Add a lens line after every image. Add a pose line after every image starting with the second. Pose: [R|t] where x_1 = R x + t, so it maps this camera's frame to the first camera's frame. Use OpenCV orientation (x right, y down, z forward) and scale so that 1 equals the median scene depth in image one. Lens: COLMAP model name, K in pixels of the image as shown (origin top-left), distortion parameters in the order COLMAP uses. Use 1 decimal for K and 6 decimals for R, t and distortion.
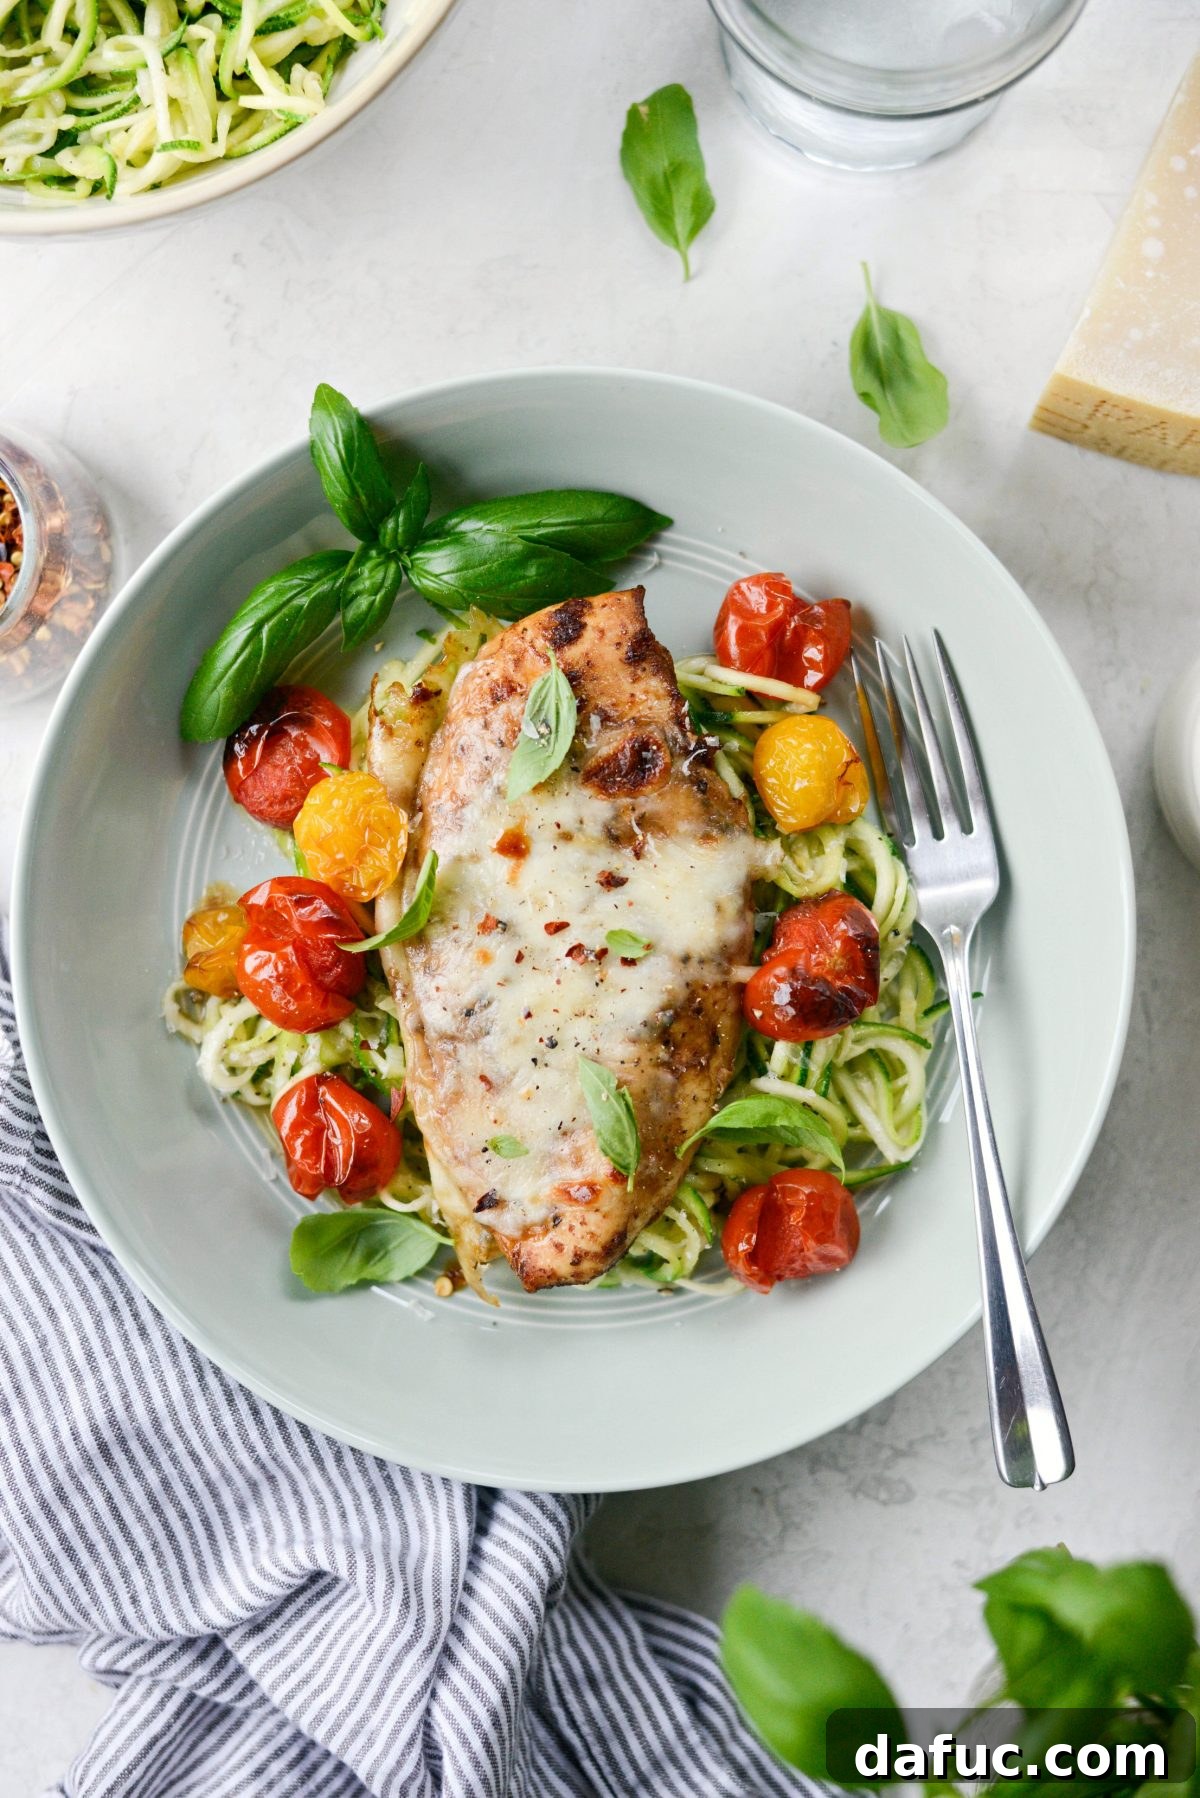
lens RADIAL K [[2715.2, 0, 600.0], [0, 2715.2, 899.0], [0, 0, 1]] dist [-0.160479, -0.044886]
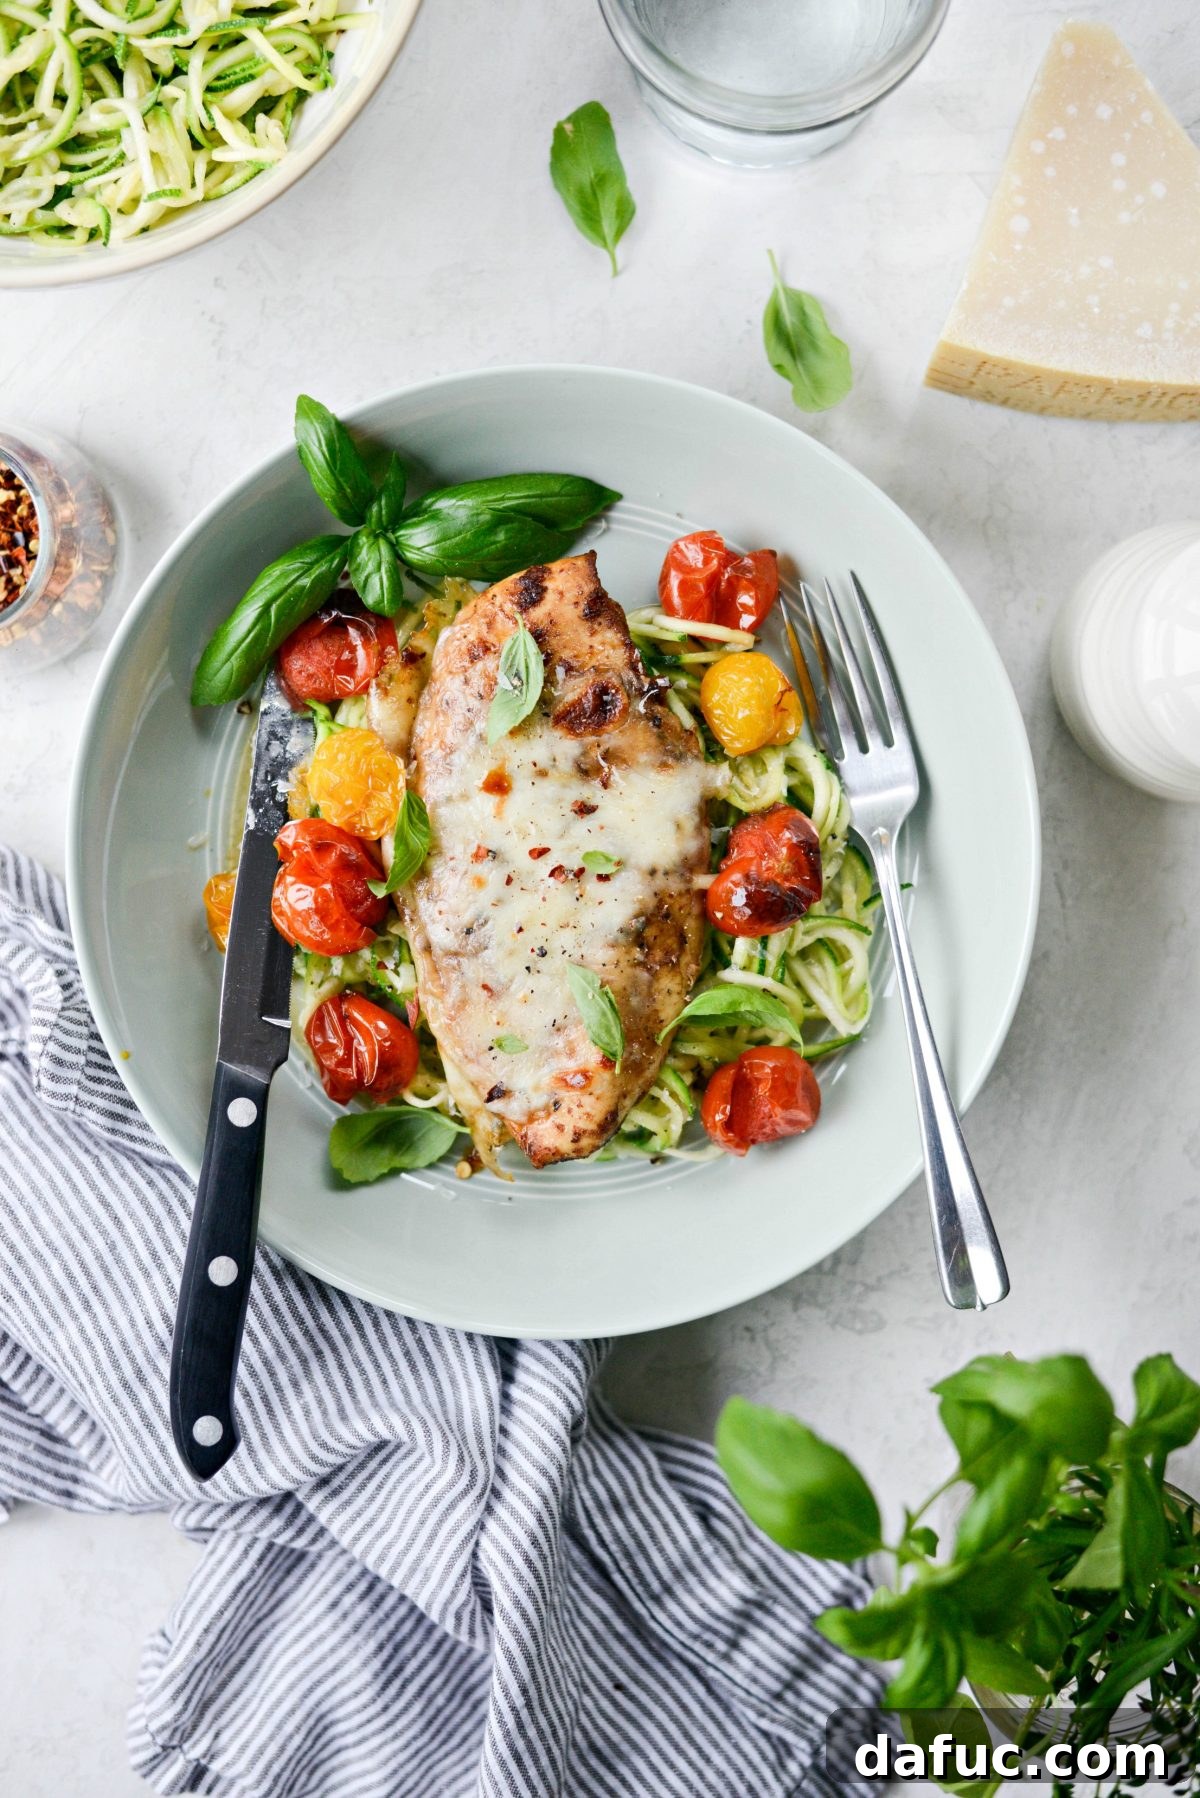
lens RADIAL K [[2715.2, 0, 600.0], [0, 2715.2, 899.0], [0, 0, 1]] dist [-0.160479, -0.044886]
pose [[0.997669, -0.068238, 0.000701, 0.007437], [0.068160, 0.996930, 0.038545, -0.012257], [-0.003329, -0.038408, 0.999257, -0.152164]]
